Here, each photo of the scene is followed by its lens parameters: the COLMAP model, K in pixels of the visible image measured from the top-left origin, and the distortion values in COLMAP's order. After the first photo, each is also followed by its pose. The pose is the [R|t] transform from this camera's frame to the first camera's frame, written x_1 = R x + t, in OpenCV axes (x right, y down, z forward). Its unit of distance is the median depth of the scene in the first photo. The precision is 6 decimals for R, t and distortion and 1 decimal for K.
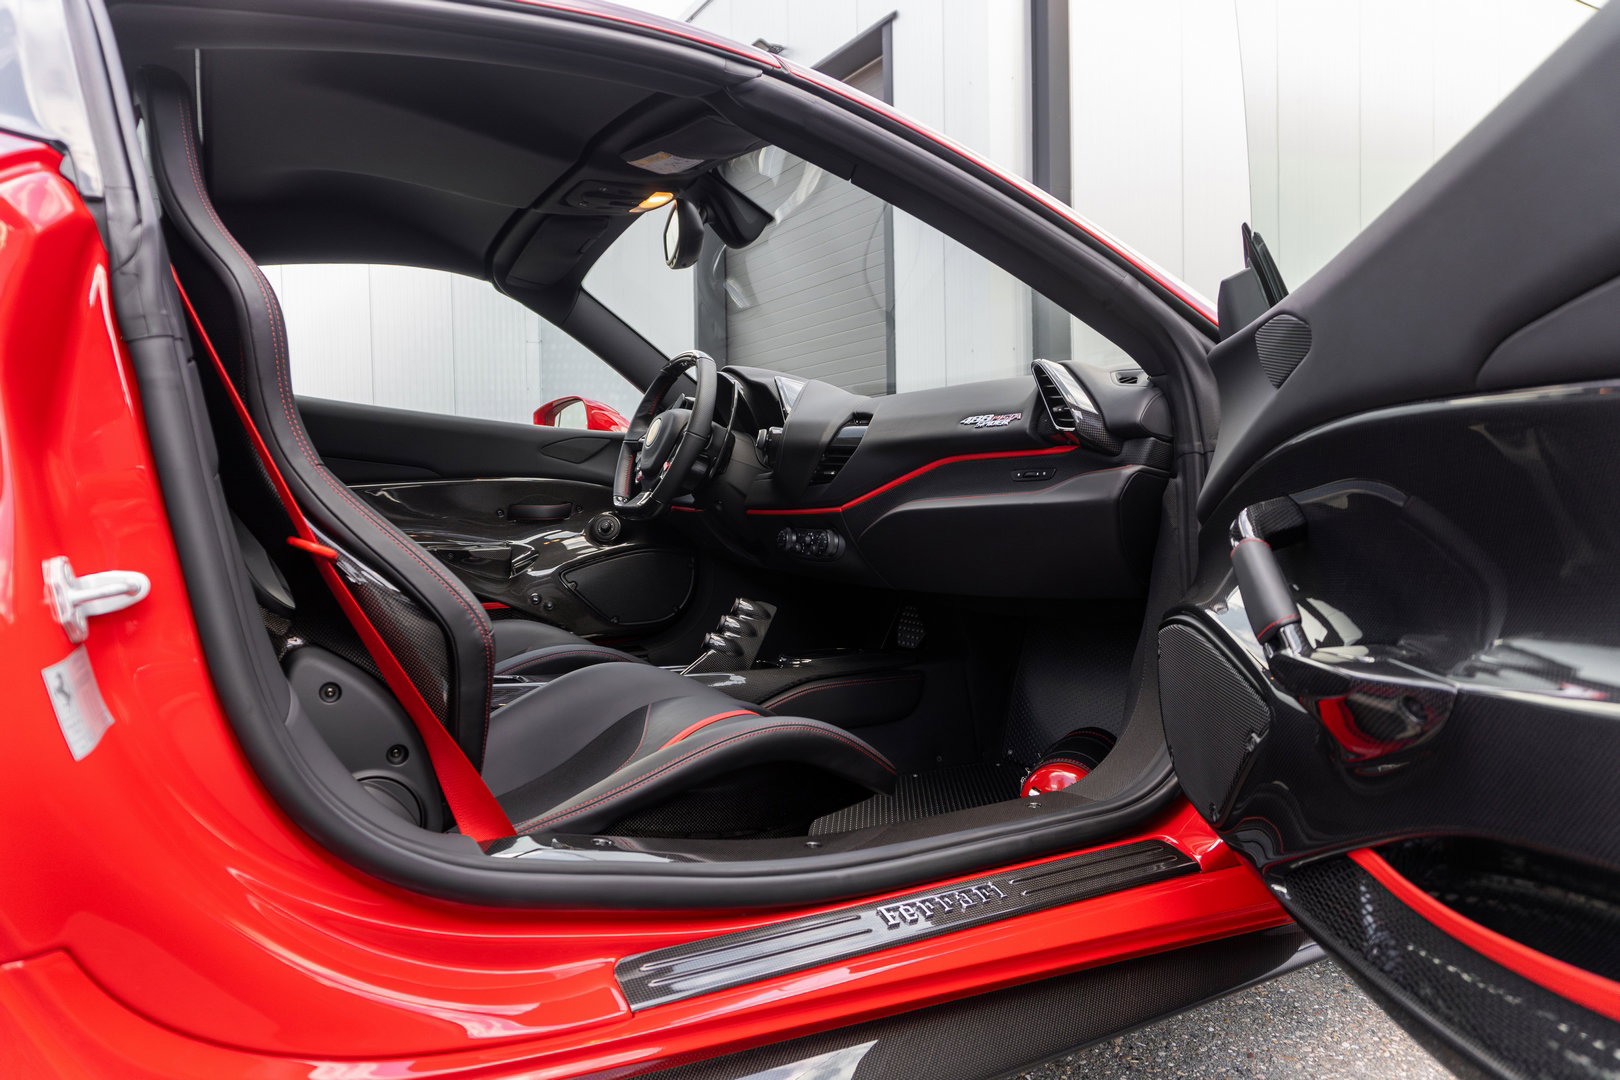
lens RADIAL K [[1079.6, 0, 811.8], [0, 1079.6, 518.3], [0, 0, 1]] dist [-0.027491, 0.001895]
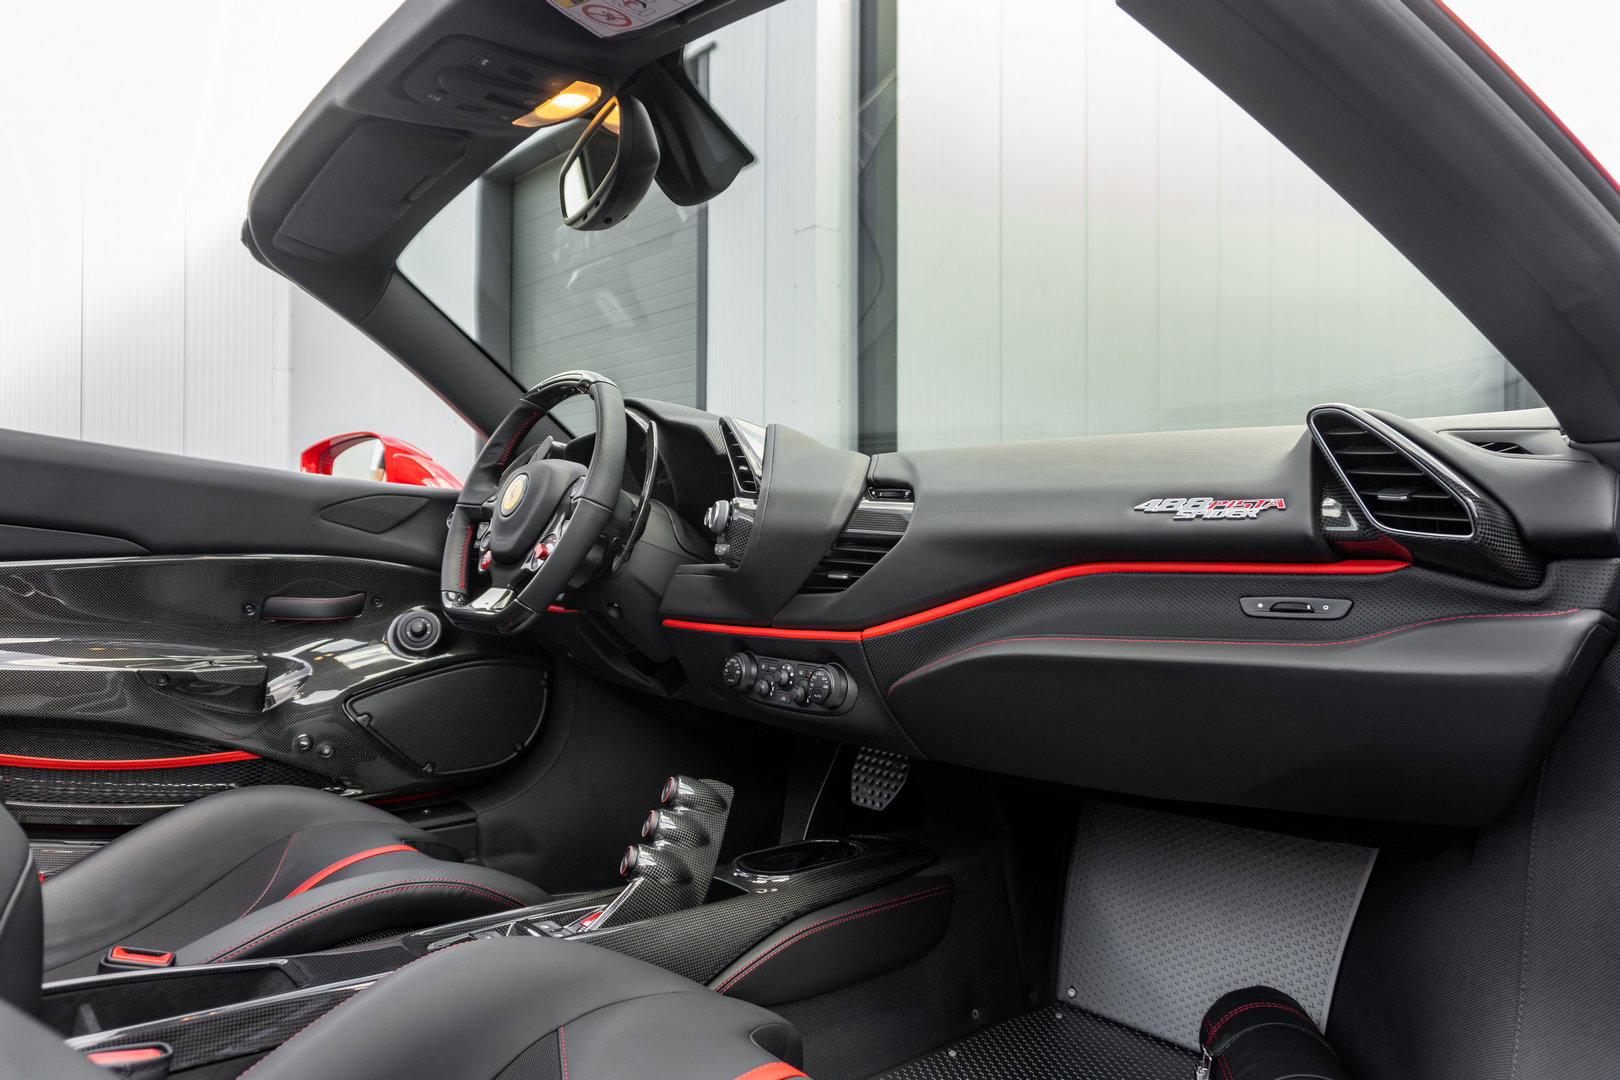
lens RADIAL K [[1079.6, 0, 811.8], [0, 1079.6, 518.3], [0, 0, 1]] dist [-0.027491, 0.001895]
pose [[0.978411, 0.021966, 0.205497, -0.107103], [-0.013147, 0.998937, -0.044182, -0.040852], [-0.206249, 0.040526, 0.977660, 0.347585]]
